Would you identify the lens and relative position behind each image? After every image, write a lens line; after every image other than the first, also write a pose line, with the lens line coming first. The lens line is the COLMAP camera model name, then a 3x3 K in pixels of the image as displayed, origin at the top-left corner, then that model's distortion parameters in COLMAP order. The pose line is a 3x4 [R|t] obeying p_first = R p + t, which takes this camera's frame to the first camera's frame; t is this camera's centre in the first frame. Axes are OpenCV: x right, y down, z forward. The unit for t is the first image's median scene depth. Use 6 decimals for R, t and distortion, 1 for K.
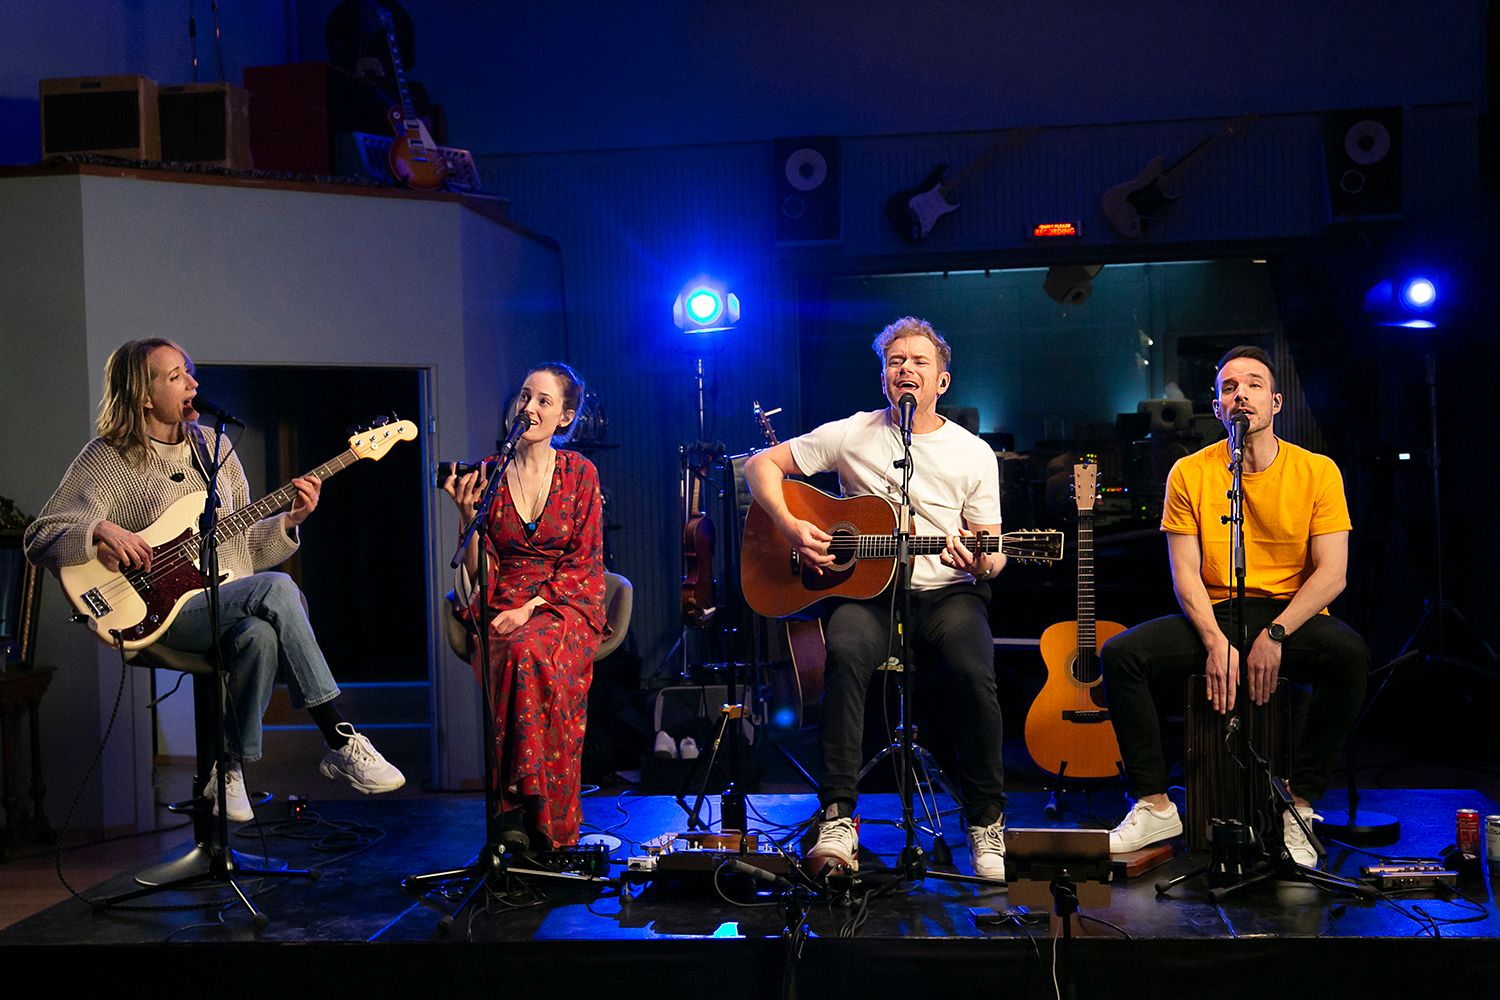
lens RADIAL K [[2007.3, 0, 700.2], [0, 2007.3, 521.7], [0, 0, 1]] dist [0.024288, 0.000000]
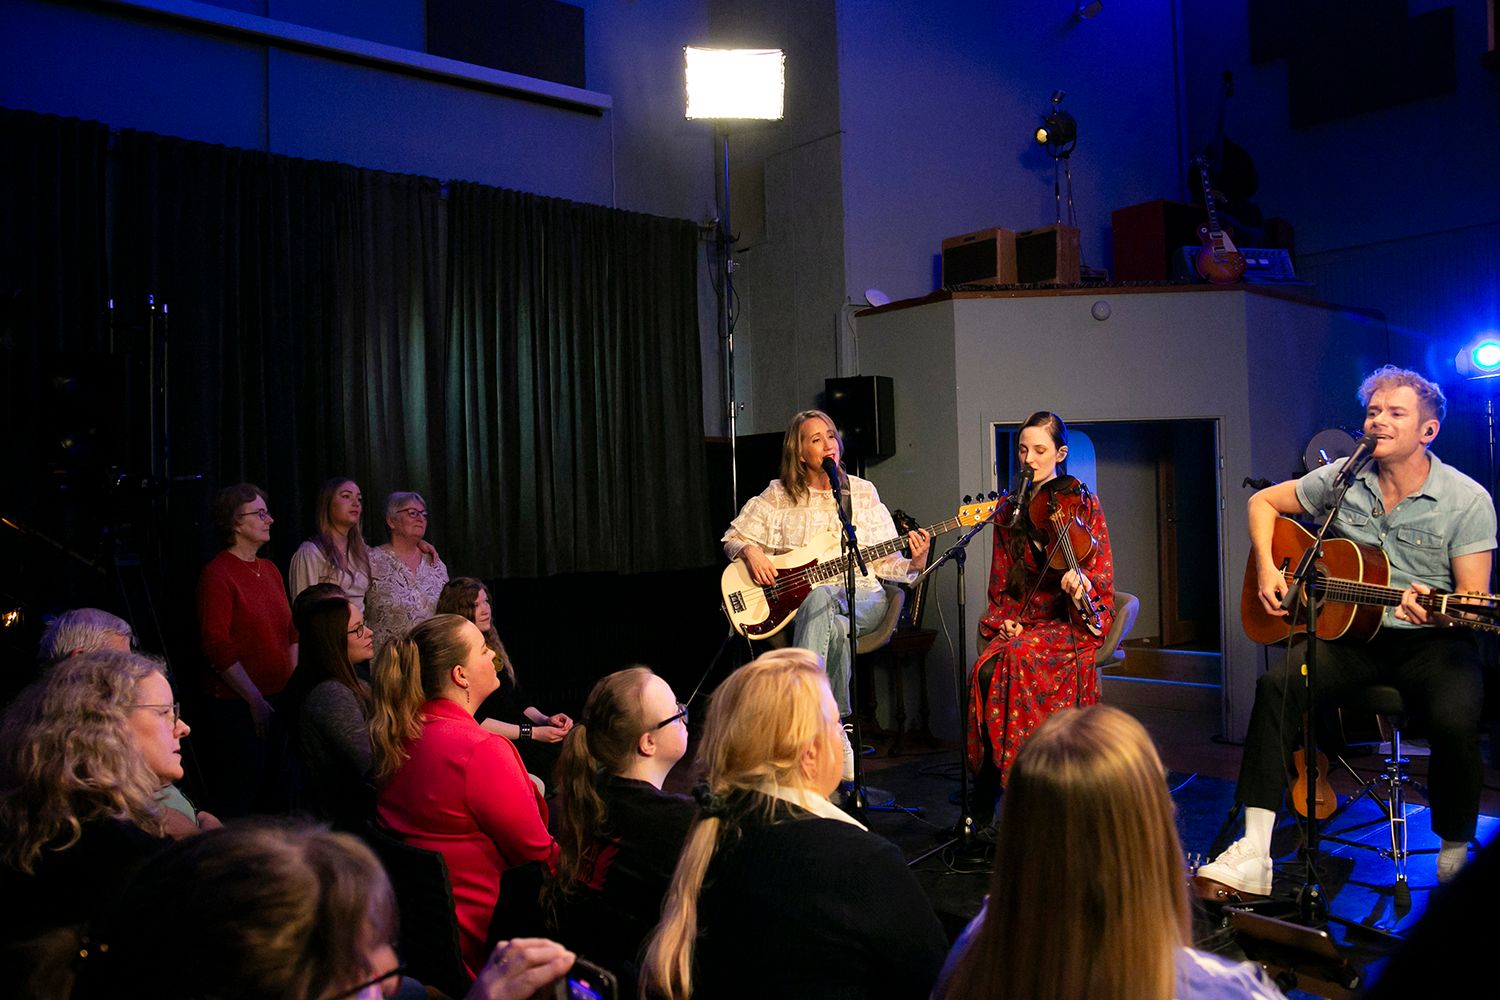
lens RADIAL K [[1274.7, 0, 744.0], [0, 1274.7, 492.3], [0, 0, 1]] dist [-0.112828, 0.099915]
pose [[0.742146, -0.002965, -0.670232, 0.178312], [-0.009316, 0.999848, -0.014739, -0.012960], [0.670174, 0.017182, 0.742005, 0.180031]]
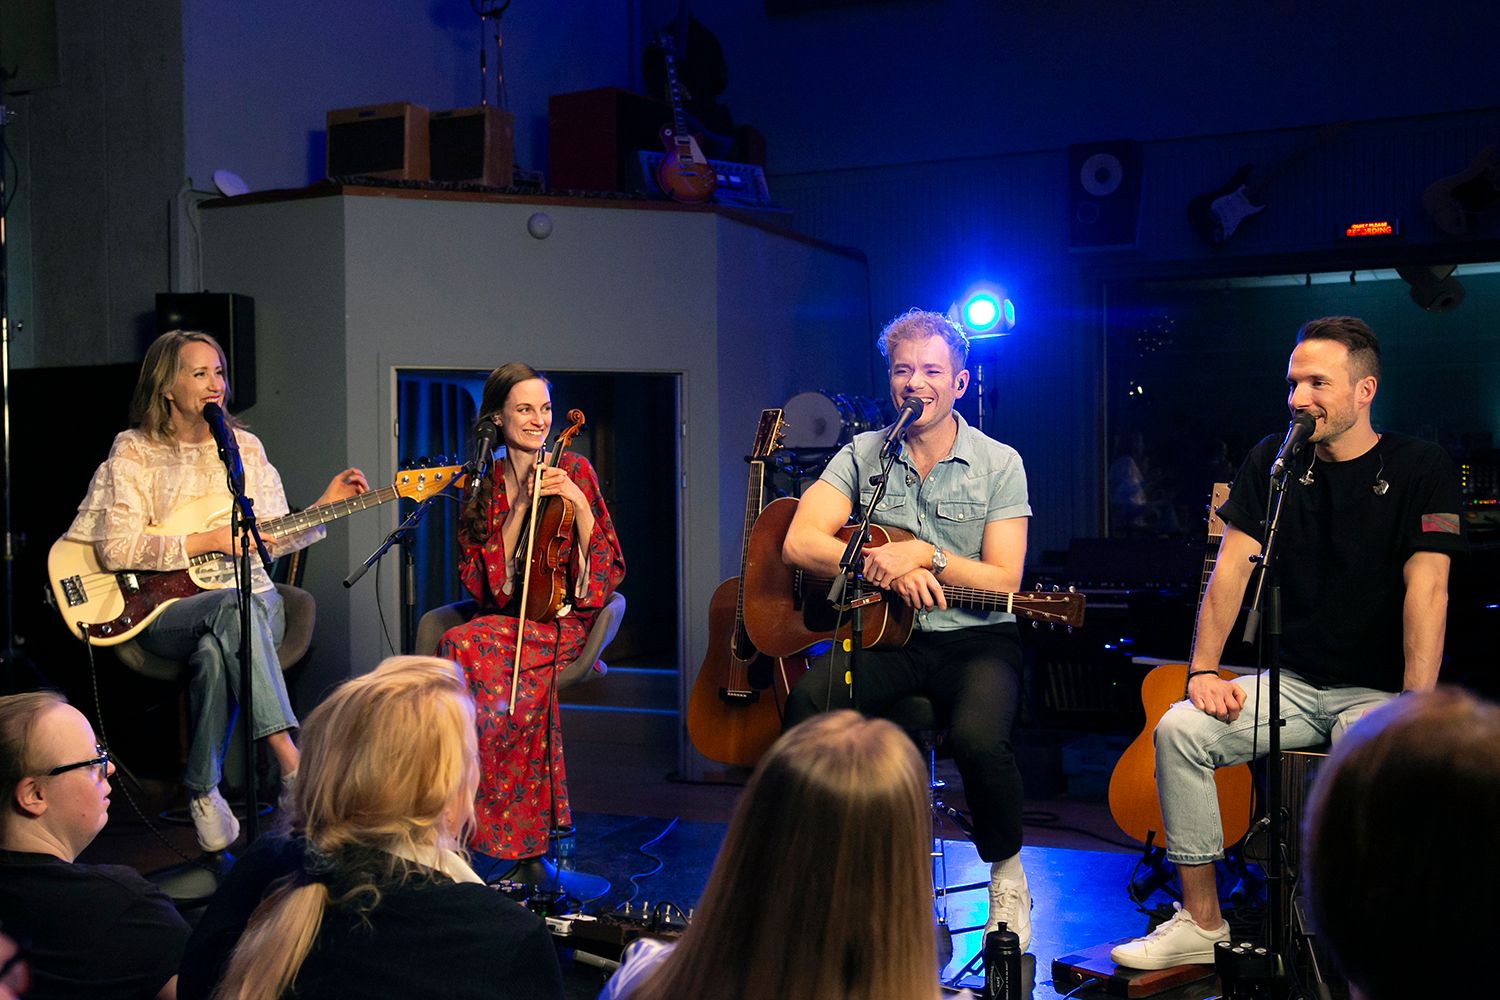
lens RADIAL K [[1710.5, 0, 744.0], [0, 1710.5, 510.9], [0, 0, 1]] dist [0.016702, 0.000000]
pose [[0.956356, 0.023794, -0.291234, 0.150805], [-0.023767, 0.999711, 0.003629, -0.008940], [0.291236, 0.003451, 0.956645, 0.156815]]
